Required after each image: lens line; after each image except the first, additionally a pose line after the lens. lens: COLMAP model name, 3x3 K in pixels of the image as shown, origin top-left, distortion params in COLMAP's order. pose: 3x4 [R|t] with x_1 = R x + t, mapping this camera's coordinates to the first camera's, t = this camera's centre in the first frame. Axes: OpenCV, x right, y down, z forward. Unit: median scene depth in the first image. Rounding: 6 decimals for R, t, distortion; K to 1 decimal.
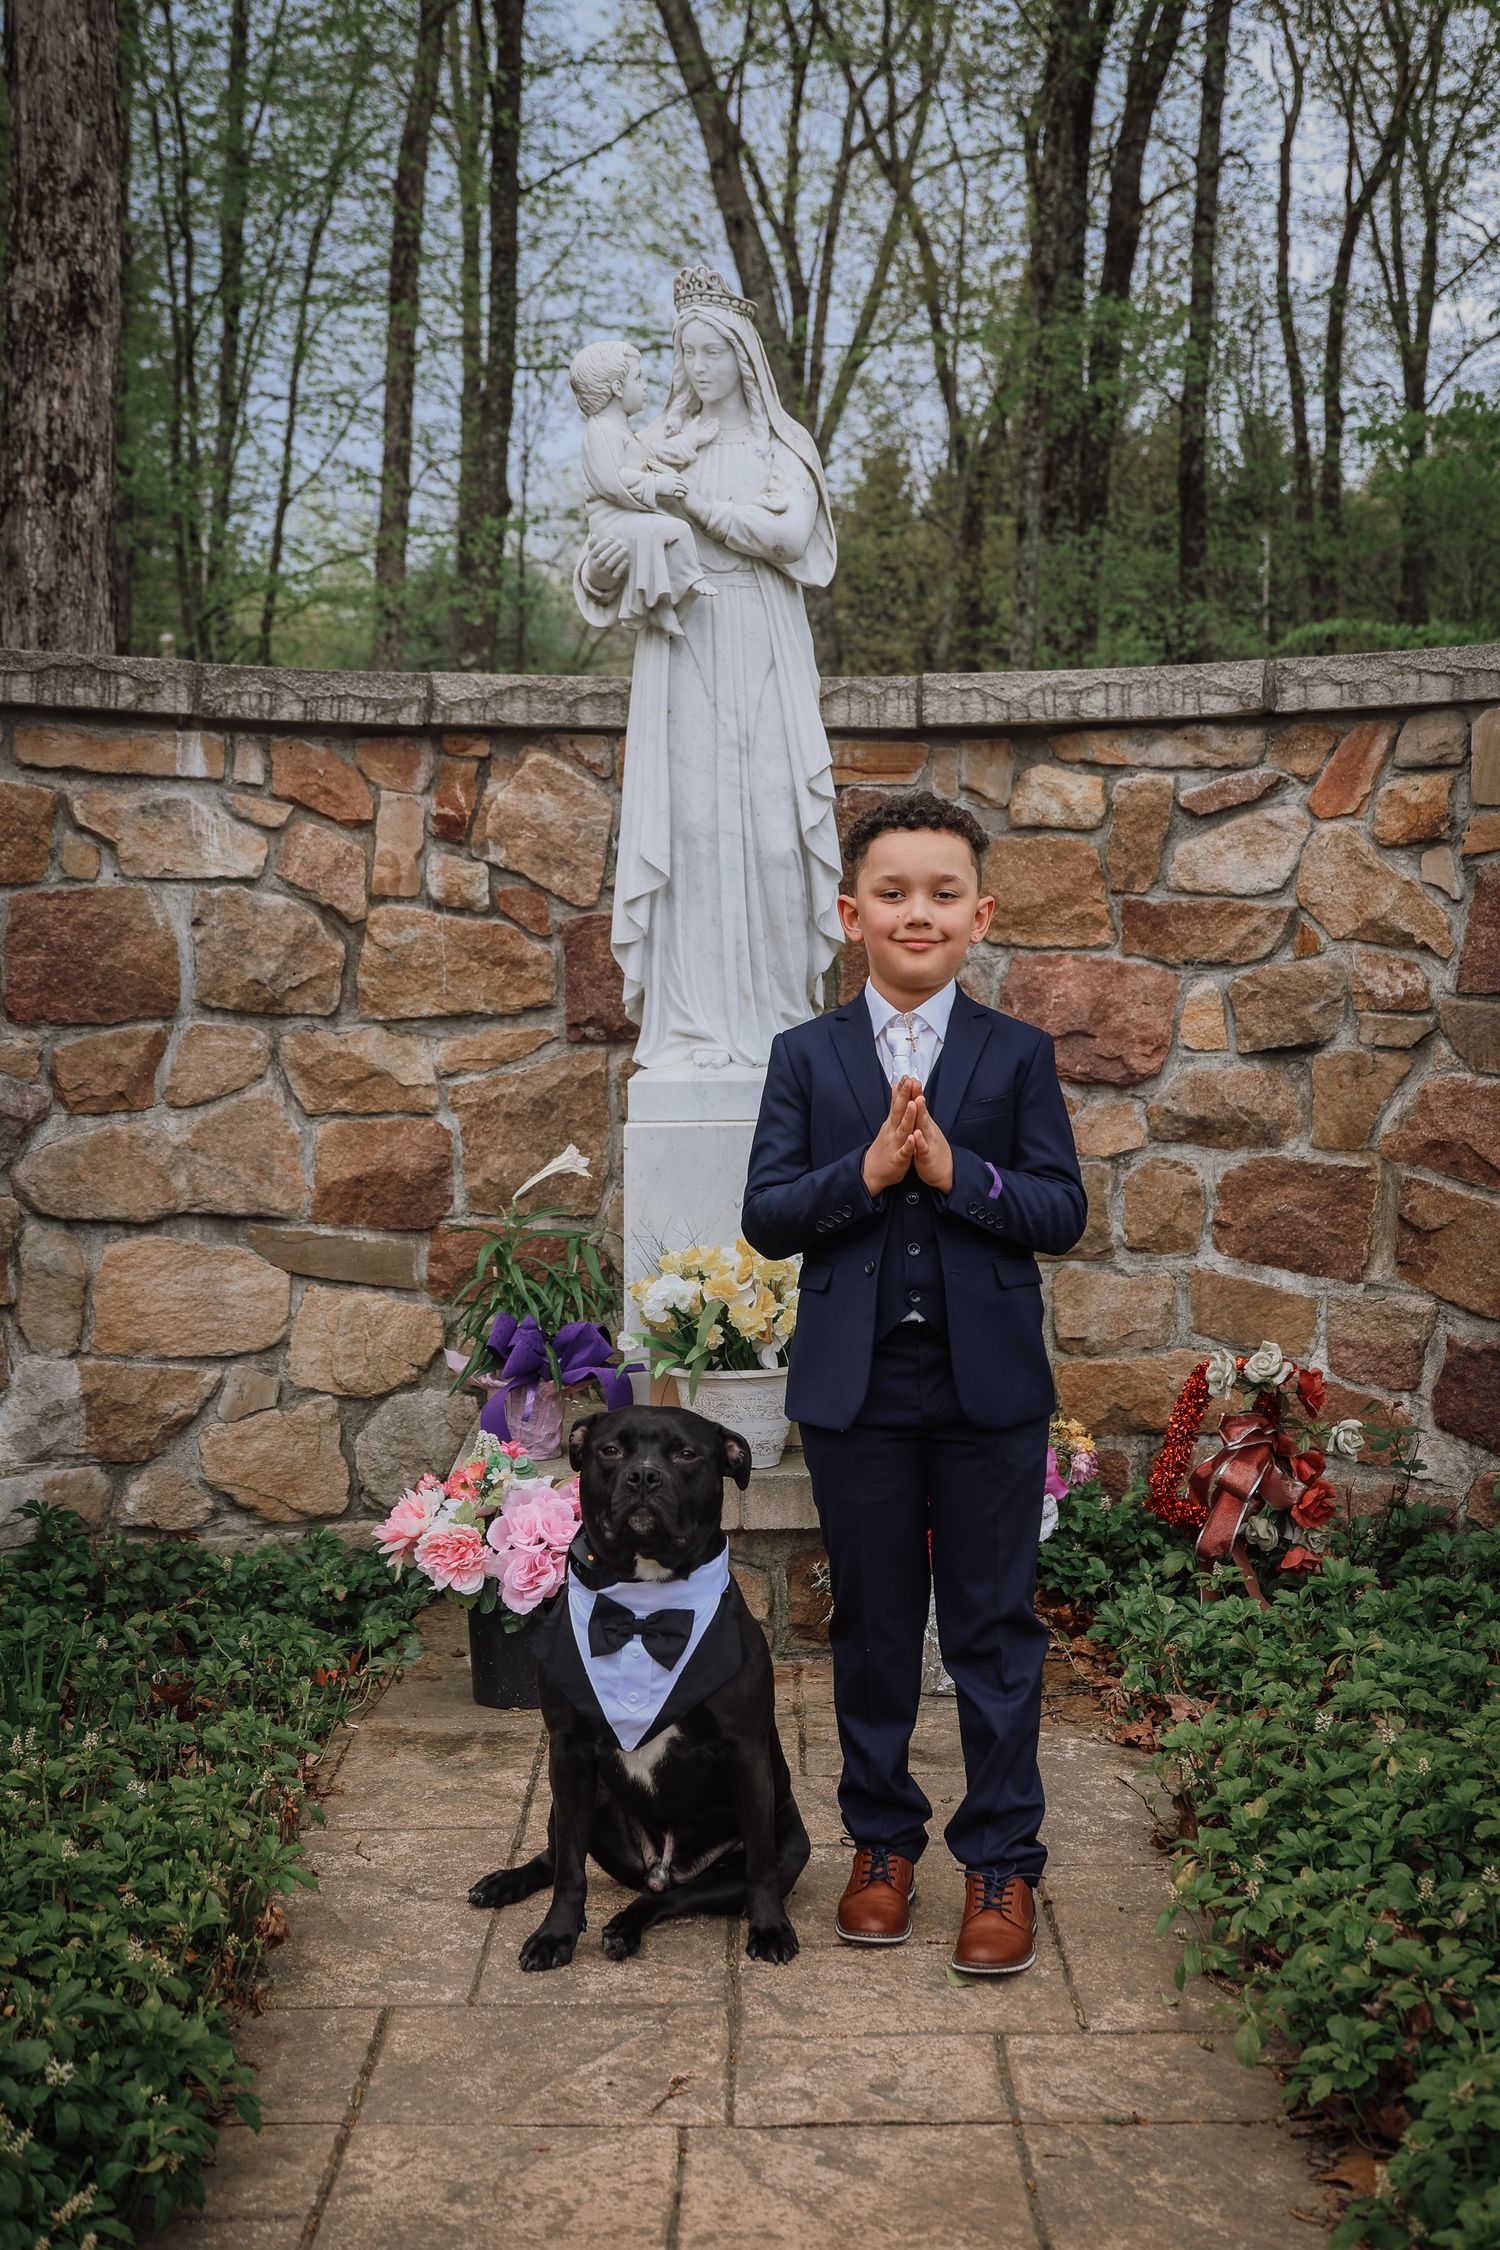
lens RADIAL K [[2831.3, 0, 755.6], [0, 2831.3, 1125.2], [0, 0, 1]] dist [0.030156, 0.000000]
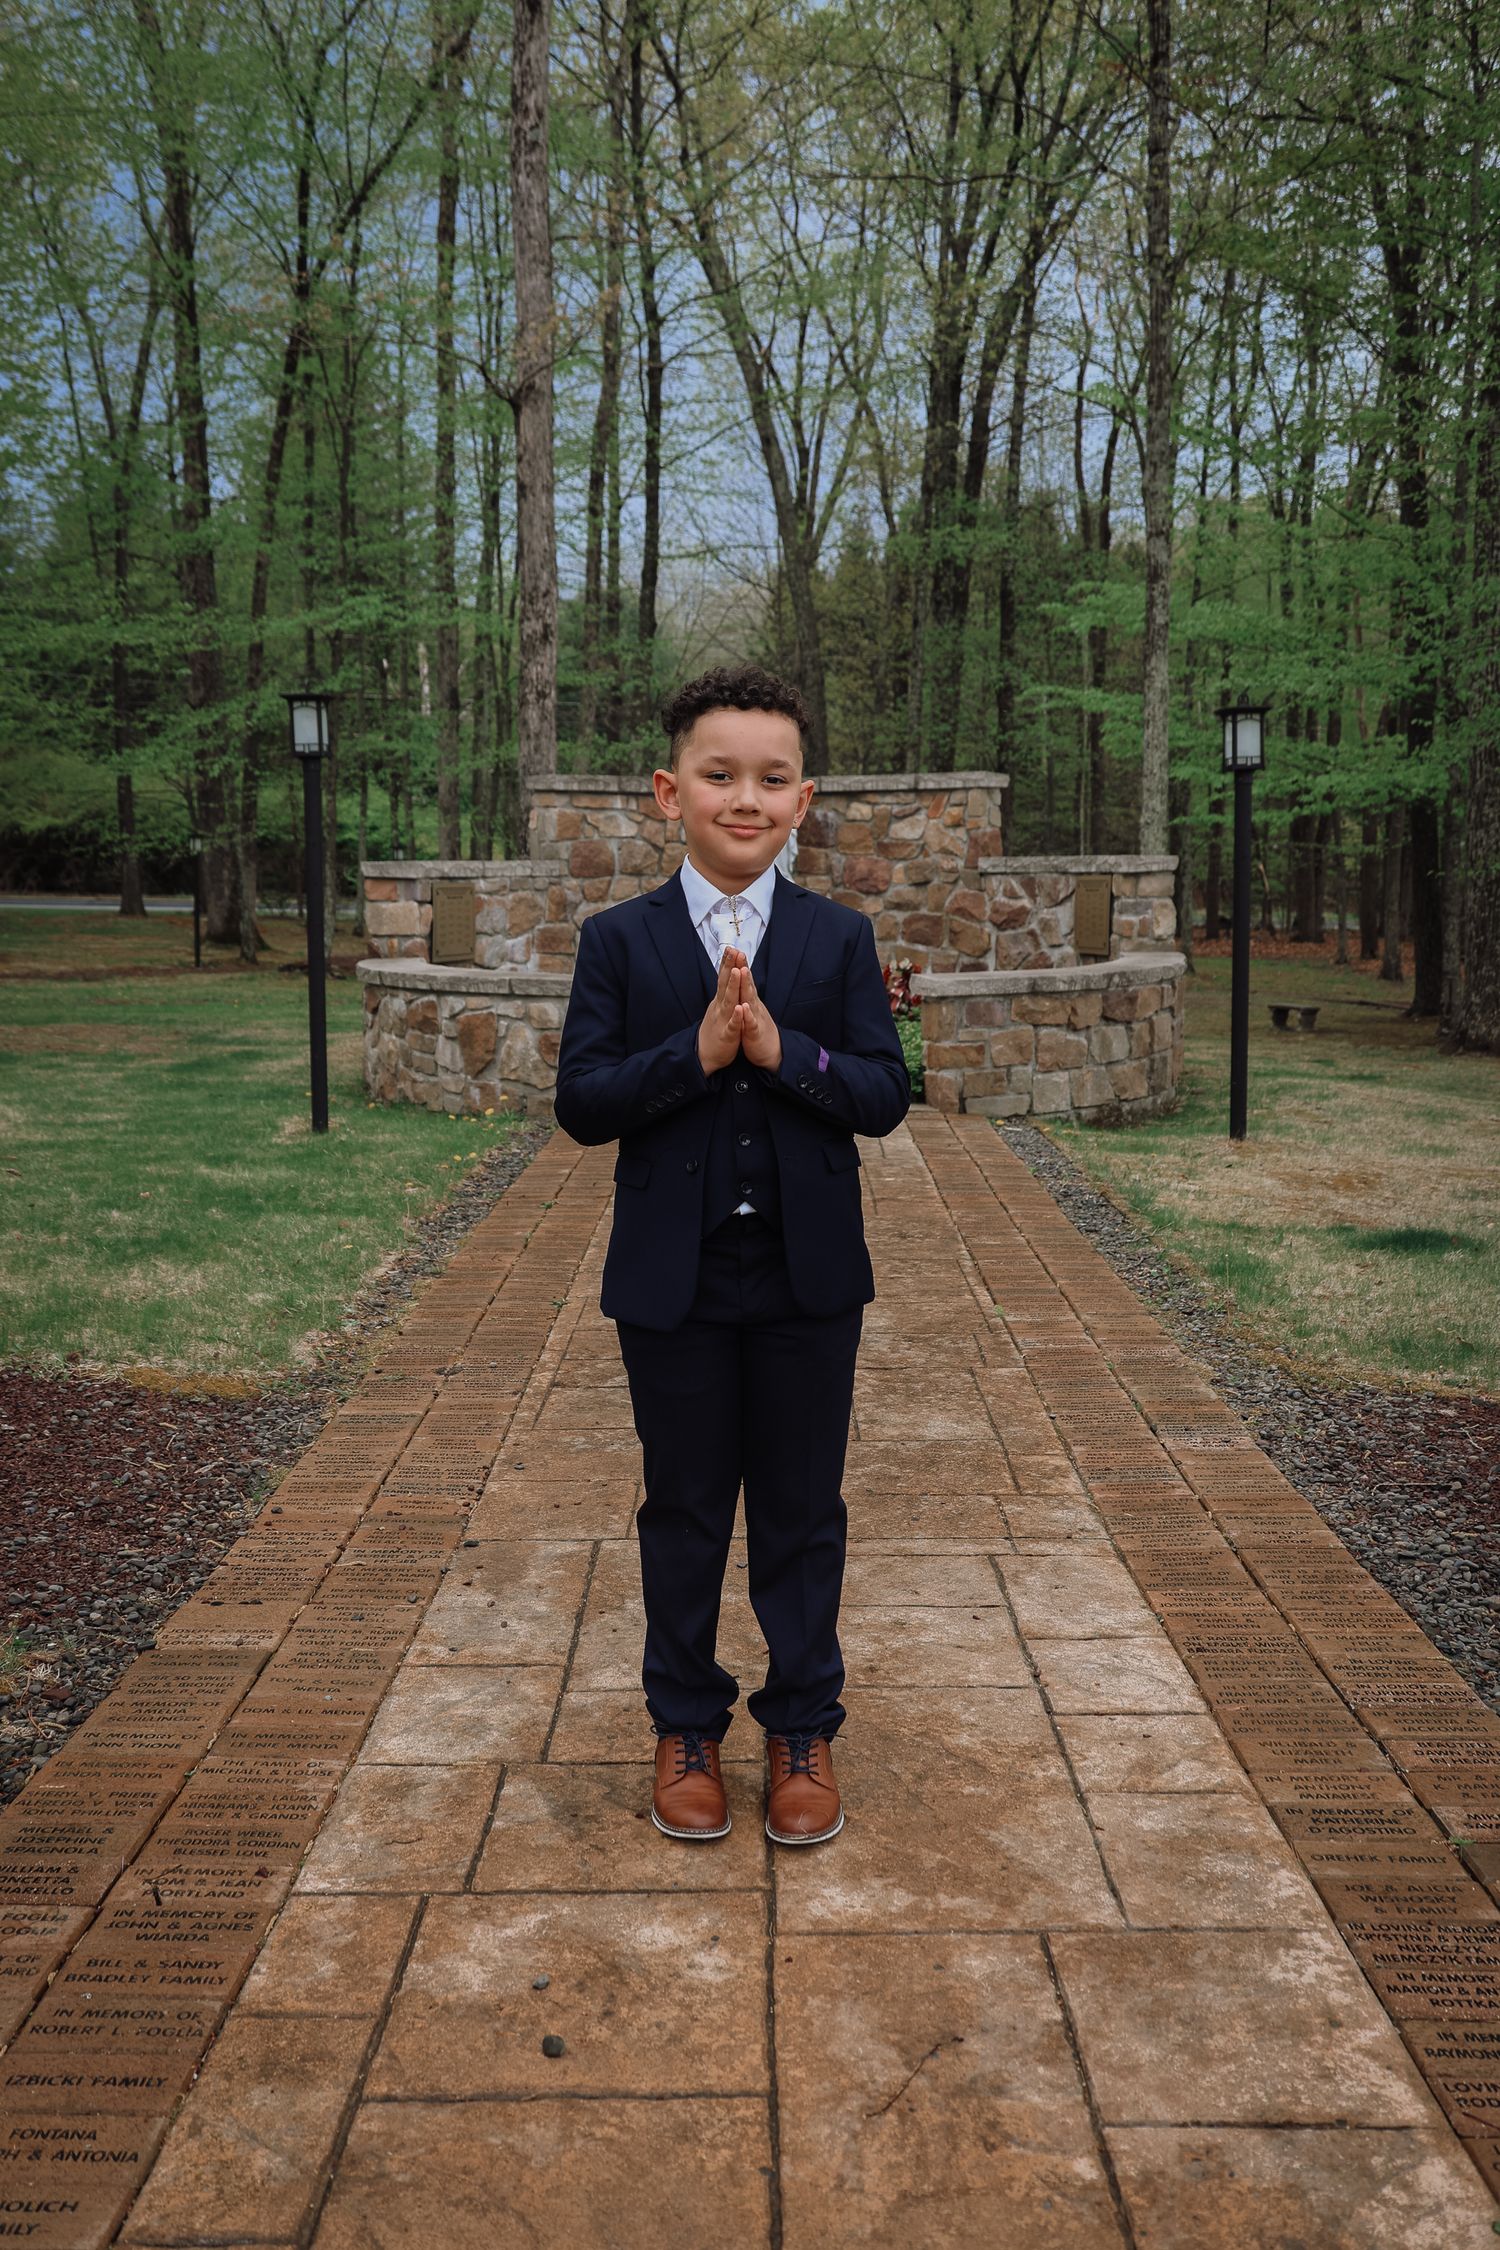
lens RADIAL K [[2091.8, 0, 737.5], [0, 2091.8, 1117.3], [0, 0, 1]] dist [0.008705, 0.001903]
pose [[0.999785, -0.000838, -0.020721, 0.008911], [0.002379, 0.997220, 0.074472, 0.070415], [0.020601, -0.074506, 0.997008, -1.657122]]
